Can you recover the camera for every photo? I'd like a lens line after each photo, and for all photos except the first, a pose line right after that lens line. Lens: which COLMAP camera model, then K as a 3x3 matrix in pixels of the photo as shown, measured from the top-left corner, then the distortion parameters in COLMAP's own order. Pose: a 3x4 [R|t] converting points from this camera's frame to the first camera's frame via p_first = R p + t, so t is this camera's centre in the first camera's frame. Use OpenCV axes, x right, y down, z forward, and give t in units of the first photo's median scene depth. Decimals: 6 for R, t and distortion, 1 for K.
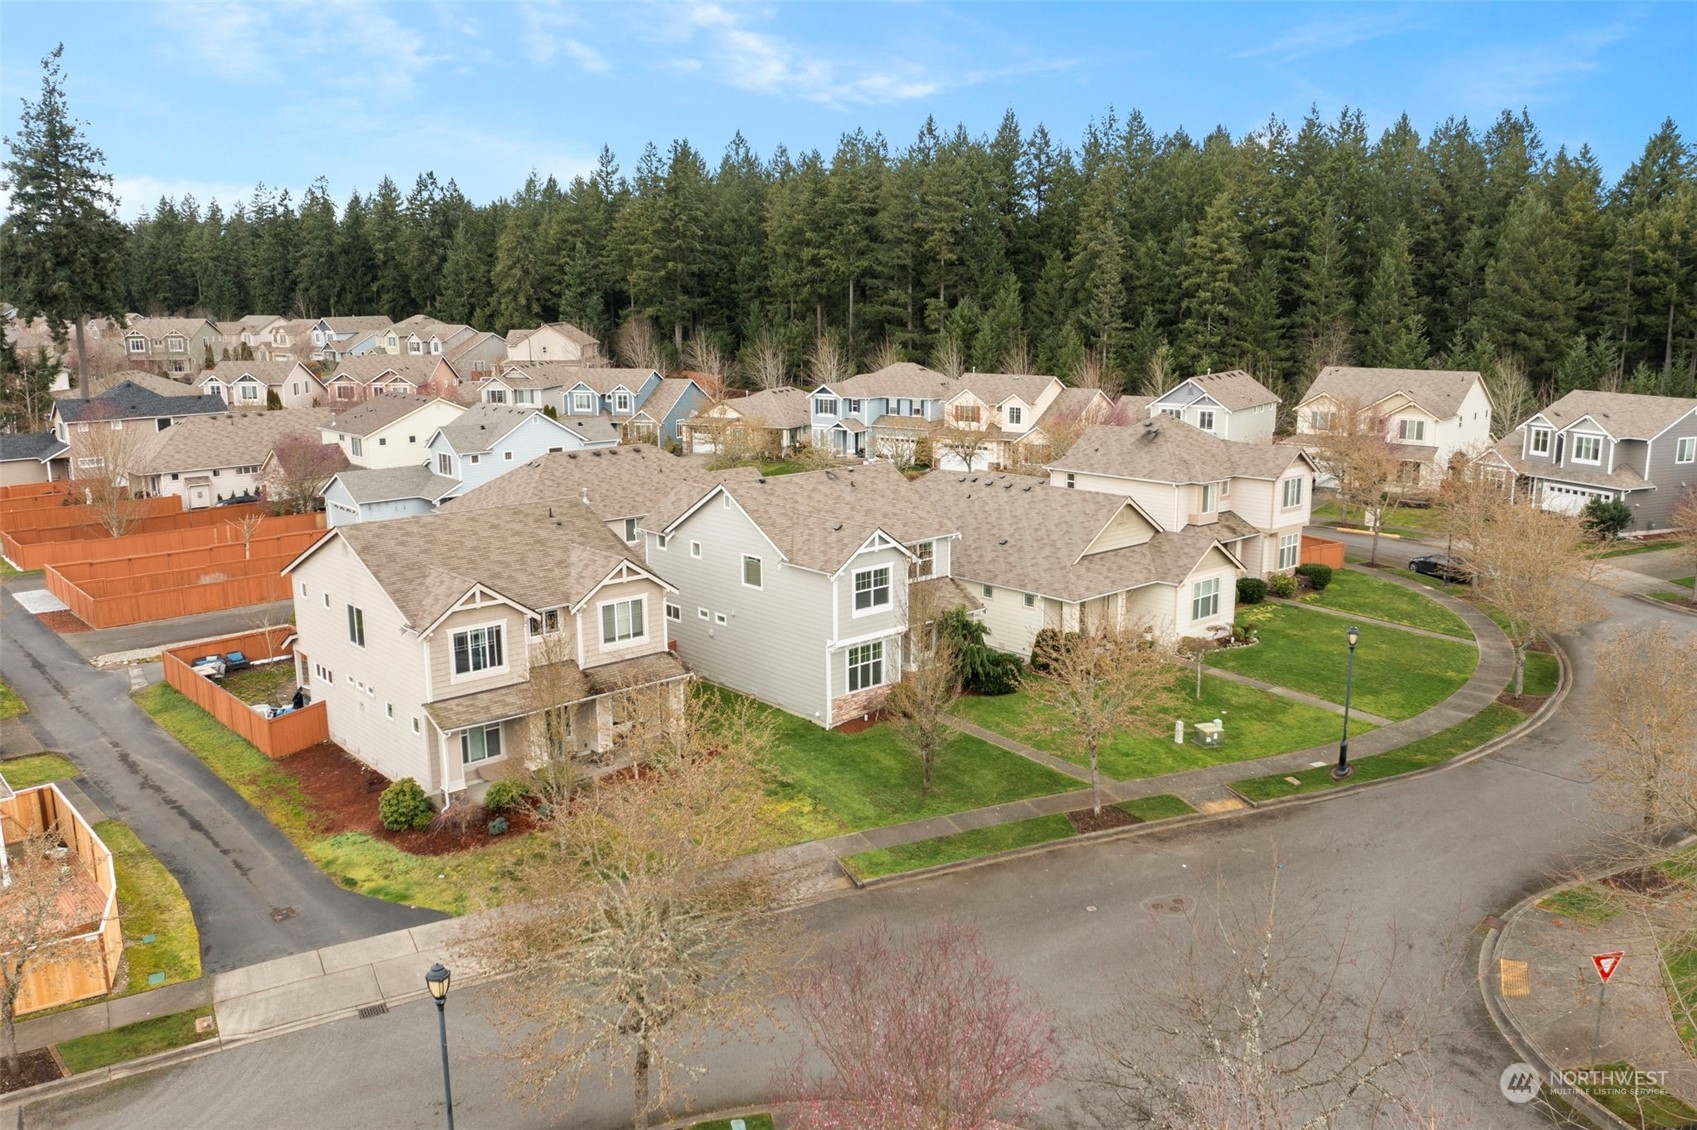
lens RADIAL K [[1326.1, 0, 847.2], [0, 1326.1, 570.1], [0, 0, 1]] dist [-0.006200, -0.005217]
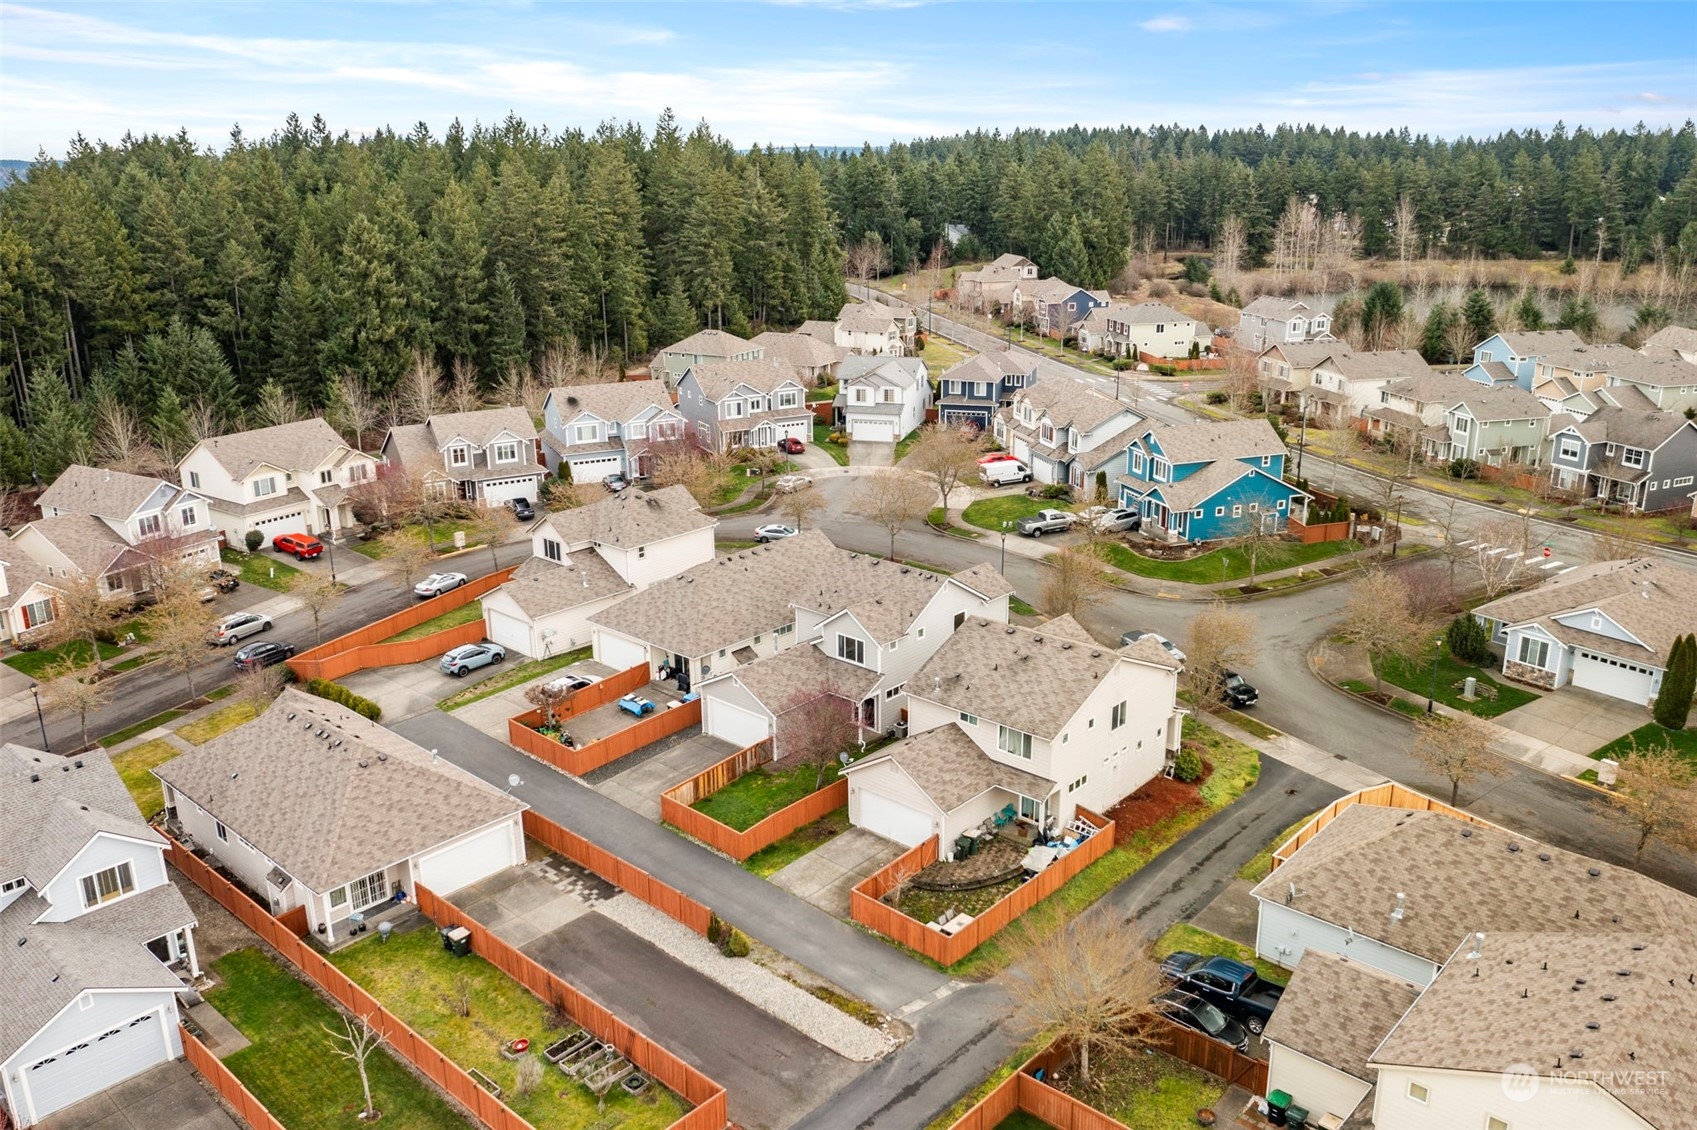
lens RADIAL K [[1326.1, 0, 846.2], [0, 1326.1, 565.4], [0, 0, 1]] dist [-0.006200, -0.005217]
pose [[-0.108117, -0.290455, 0.950761, -1.475573], [0.221164, 0.925373, 0.307849, -0.552355], [-0.969225, 0.243558, -0.035811, 1.139169]]
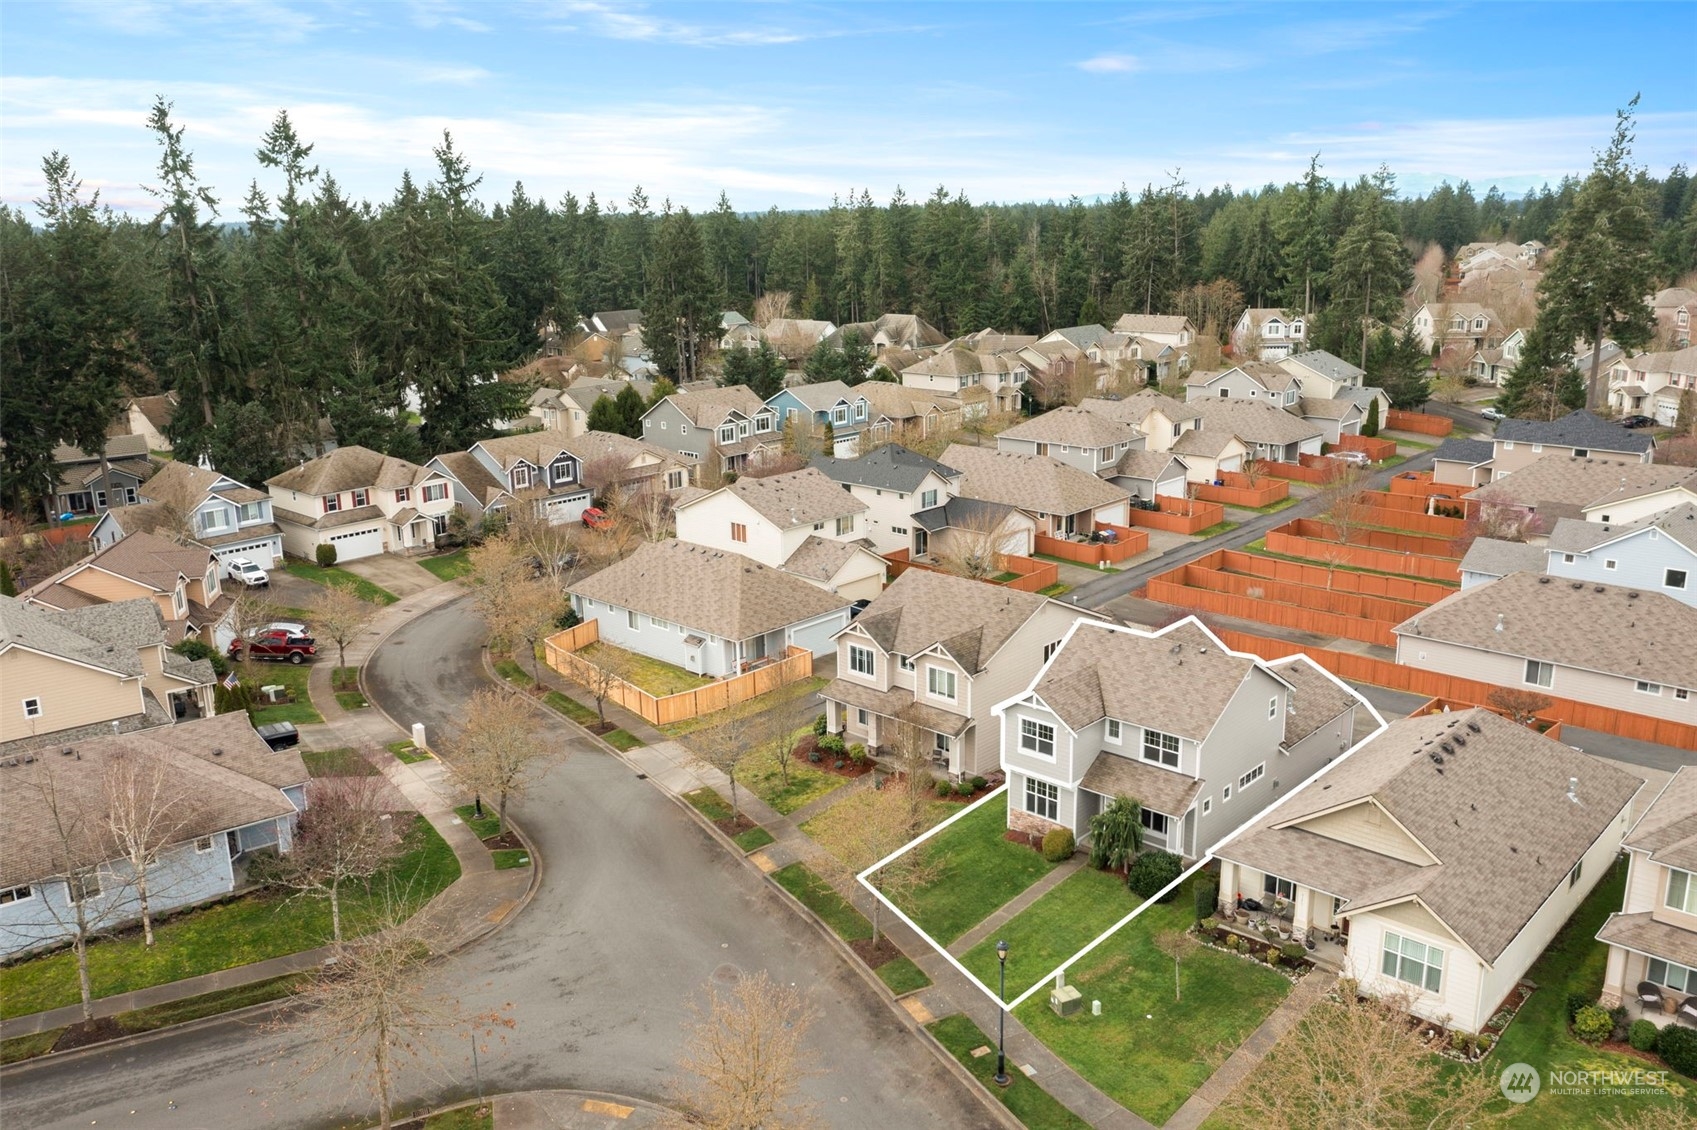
lens RADIAL K [[1326.1, 0, 853.5], [0, 1326.1, 563.9], [0, 0, 1]] dist [-0.006200, -0.005217]
pose [[0.100058, 0.263595, -0.959430, 1.088198], [-0.190443, 0.951515, 0.241559, -0.385480], [0.976586, 0.158547, 0.145406, 0.624952]]
